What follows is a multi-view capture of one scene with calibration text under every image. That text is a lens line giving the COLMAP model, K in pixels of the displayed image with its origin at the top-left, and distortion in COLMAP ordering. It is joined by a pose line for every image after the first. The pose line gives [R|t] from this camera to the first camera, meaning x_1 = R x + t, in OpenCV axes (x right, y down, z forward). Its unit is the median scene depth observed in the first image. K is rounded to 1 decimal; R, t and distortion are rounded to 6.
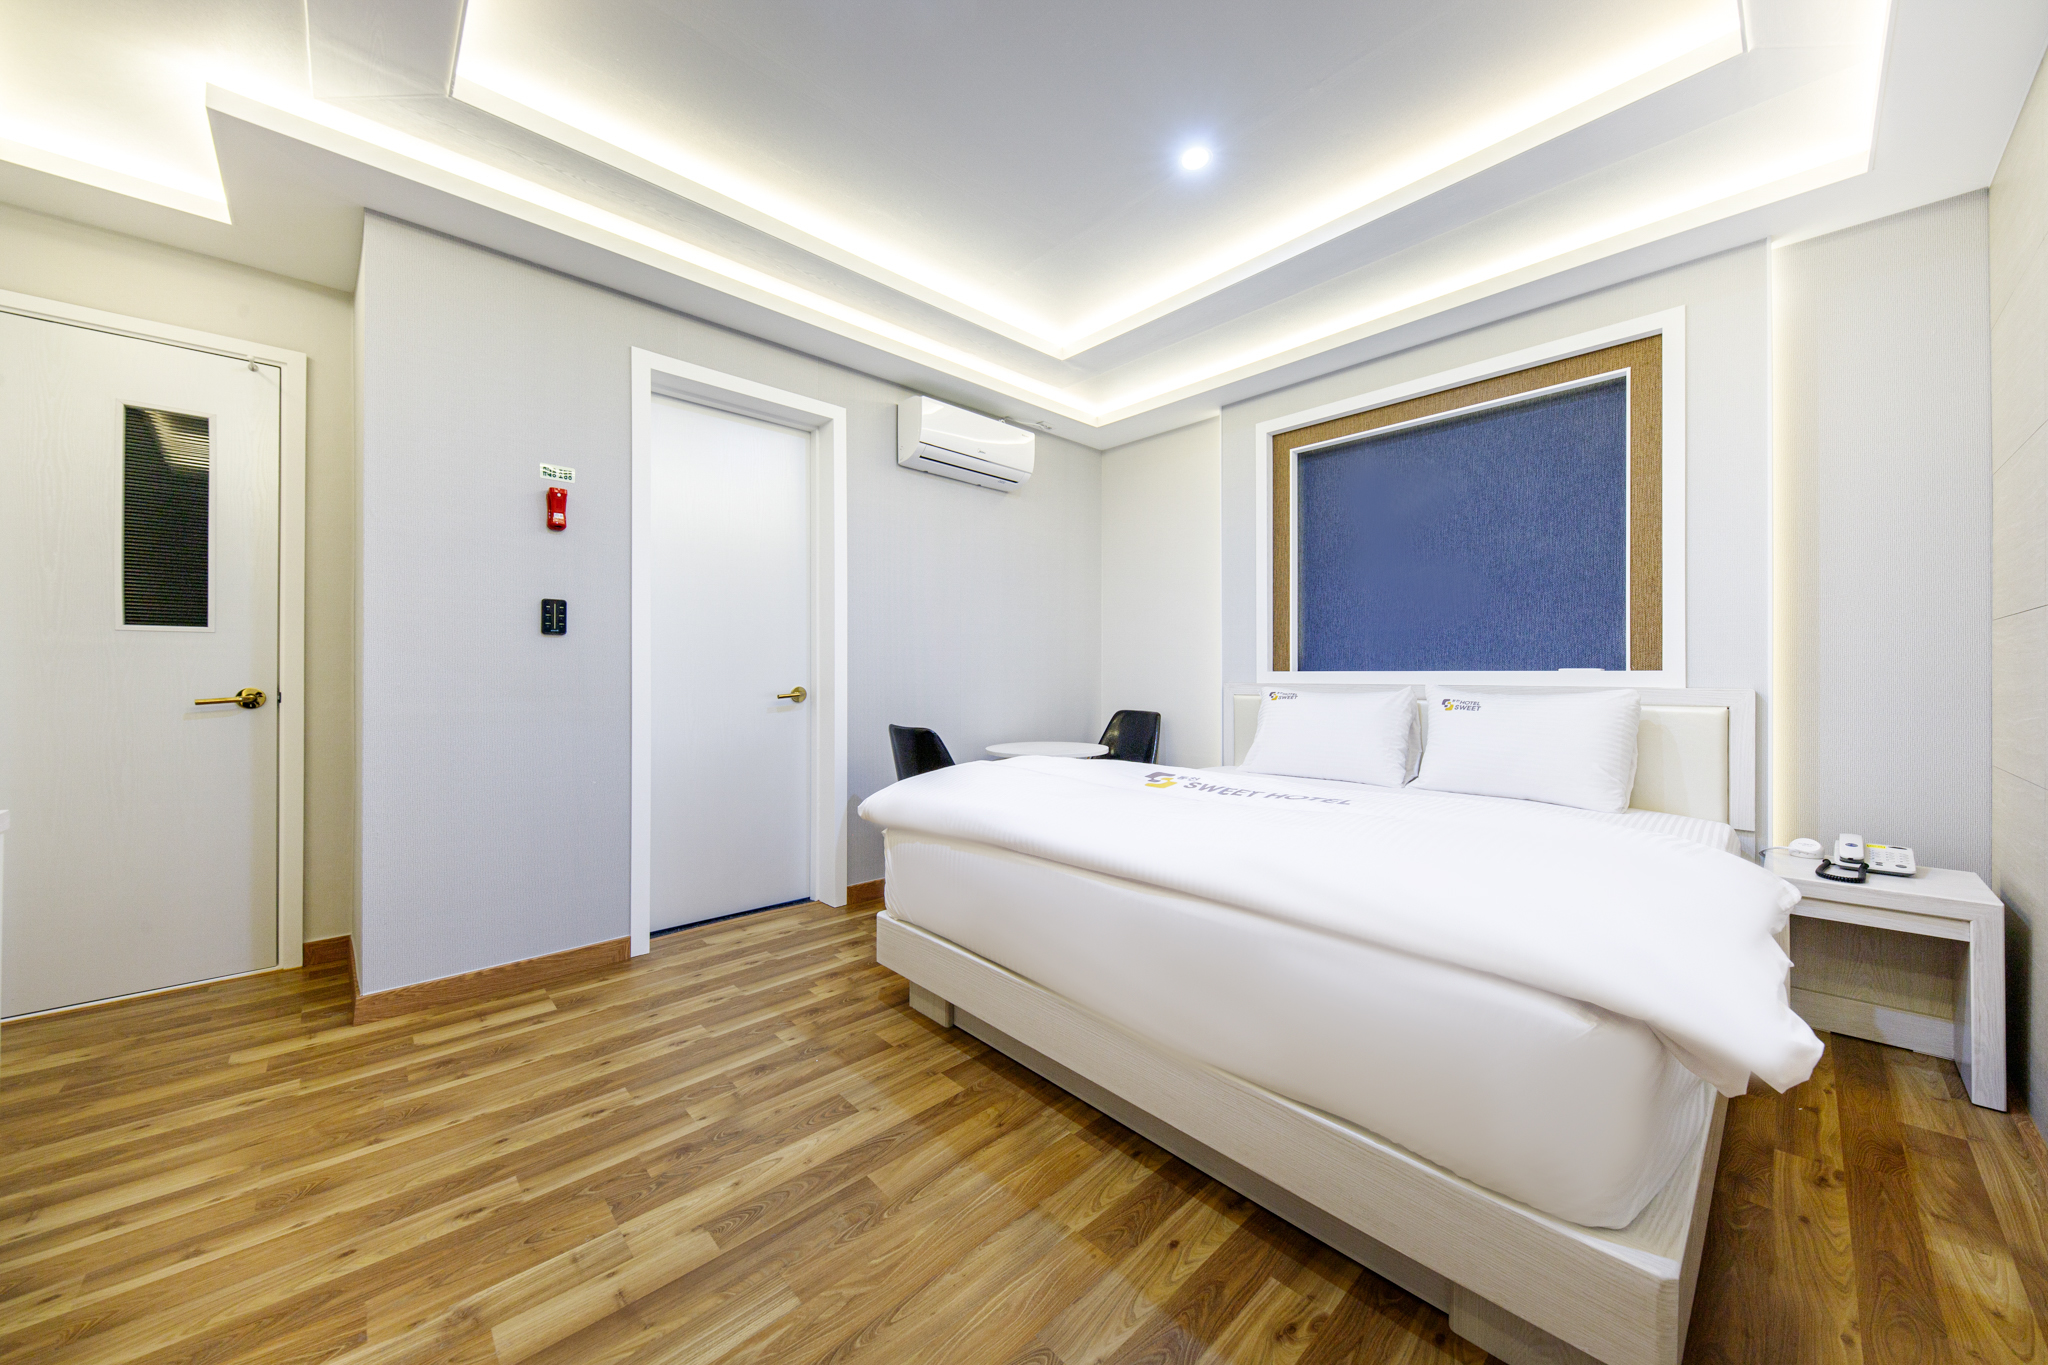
lens RADIAL K [[726.7, 0, 1021.3], [0, 726.7, 673.9], [0, 0, 1]] dist [0.001275, 0.000120]
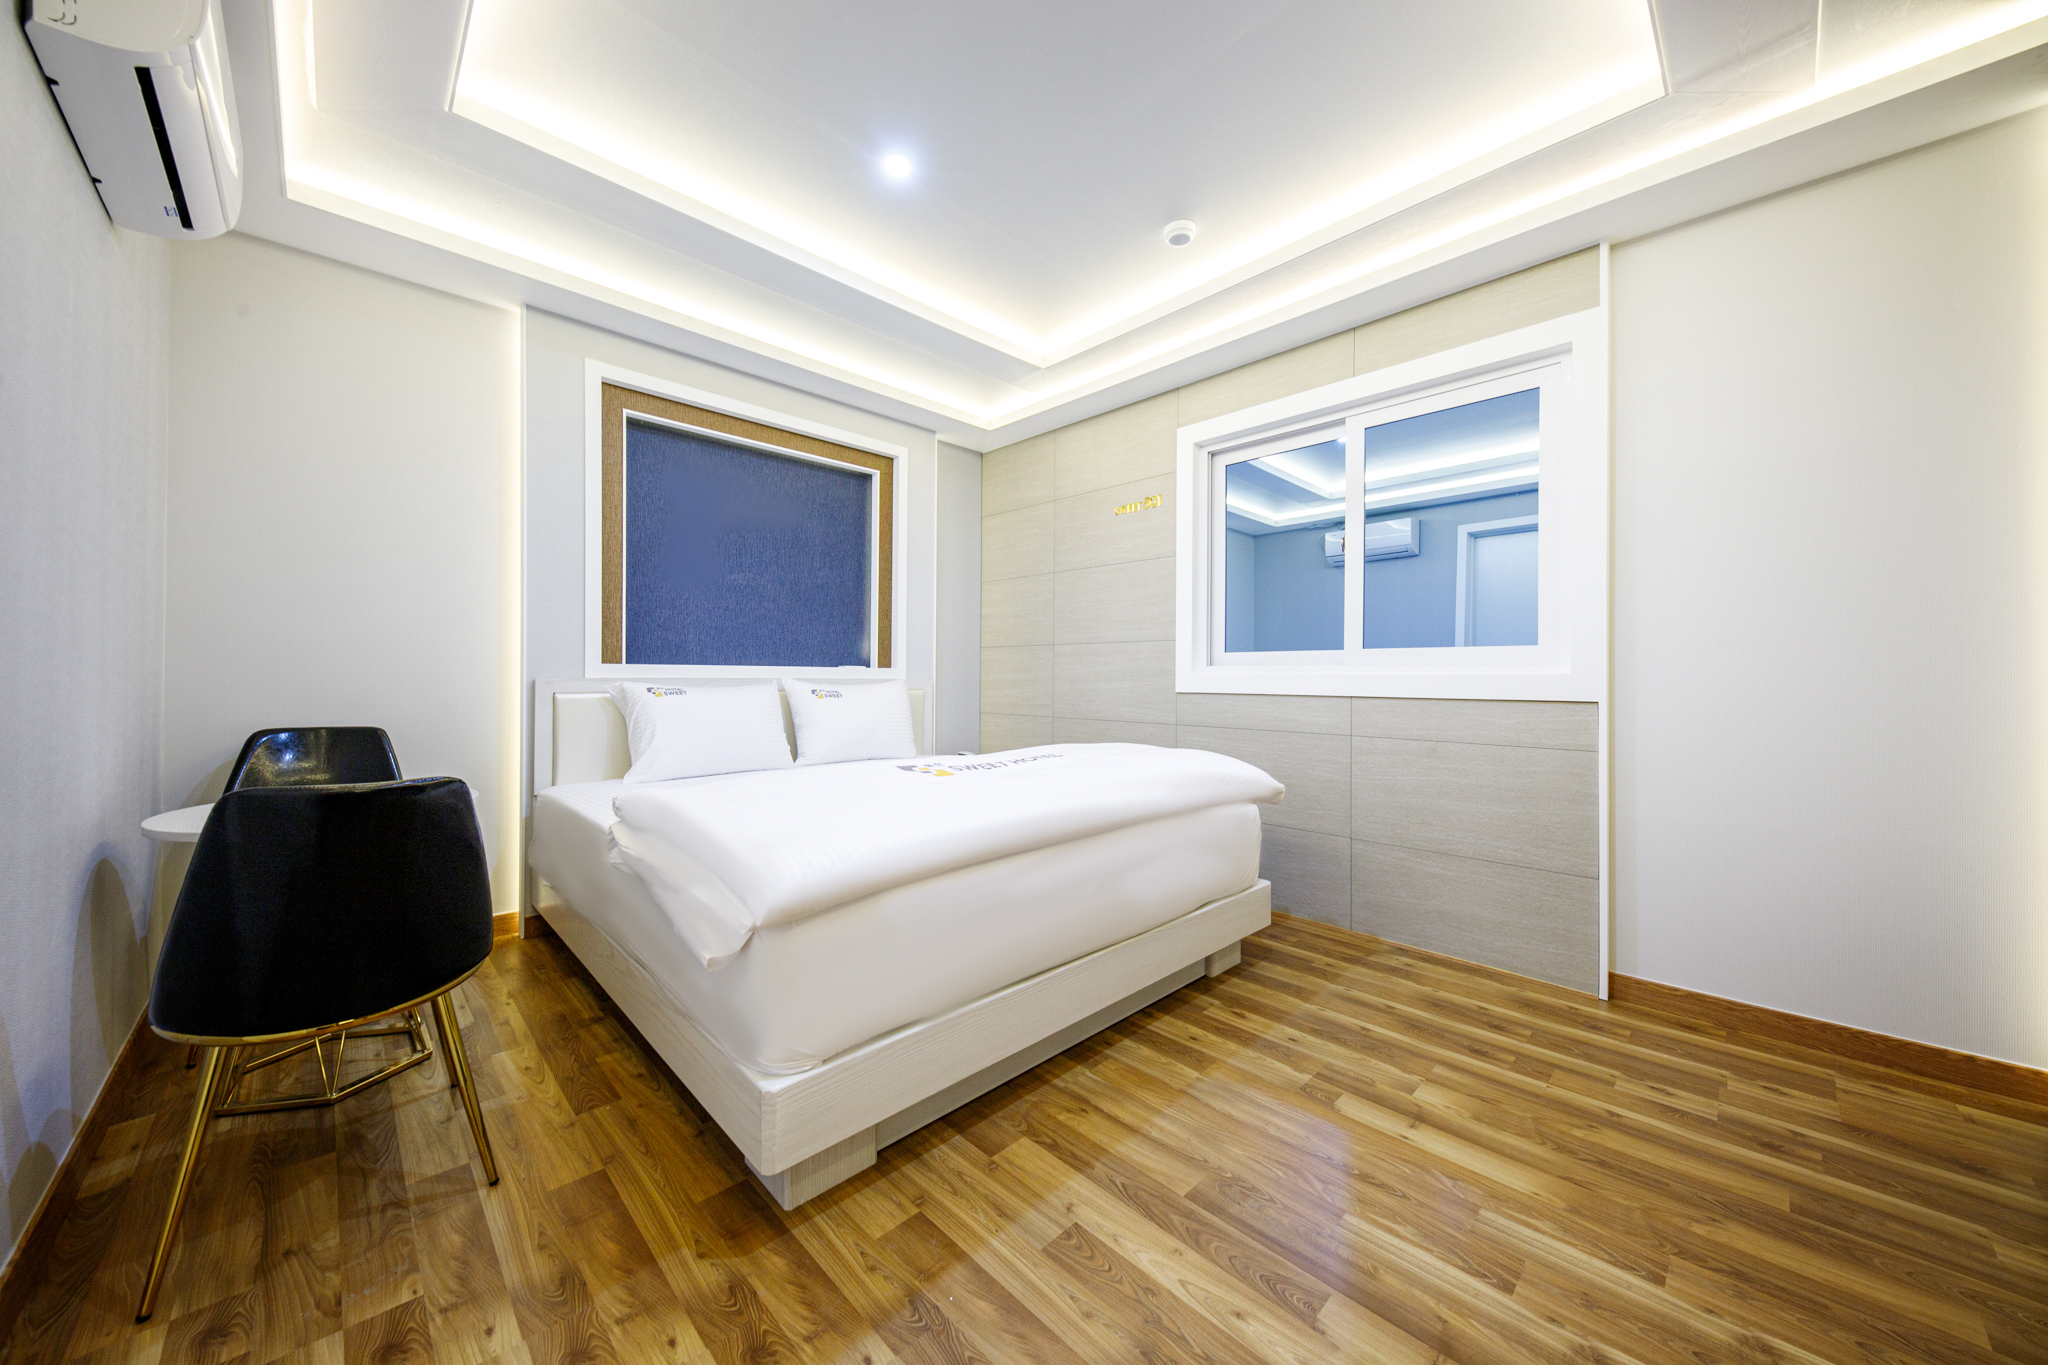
lens RADIAL K [[705.8, 0, 1022.7], [0, 705.8, 676.3], [0, 0, 1]] dist [0.009301, -0.000253]
pose [[-0.024817, -0.007808, 0.999662, -0.997813], [-0.011120, 0.999910, 0.007534, -0.000966], [-0.999630, -0.010929, -0.024902, 1.088779]]
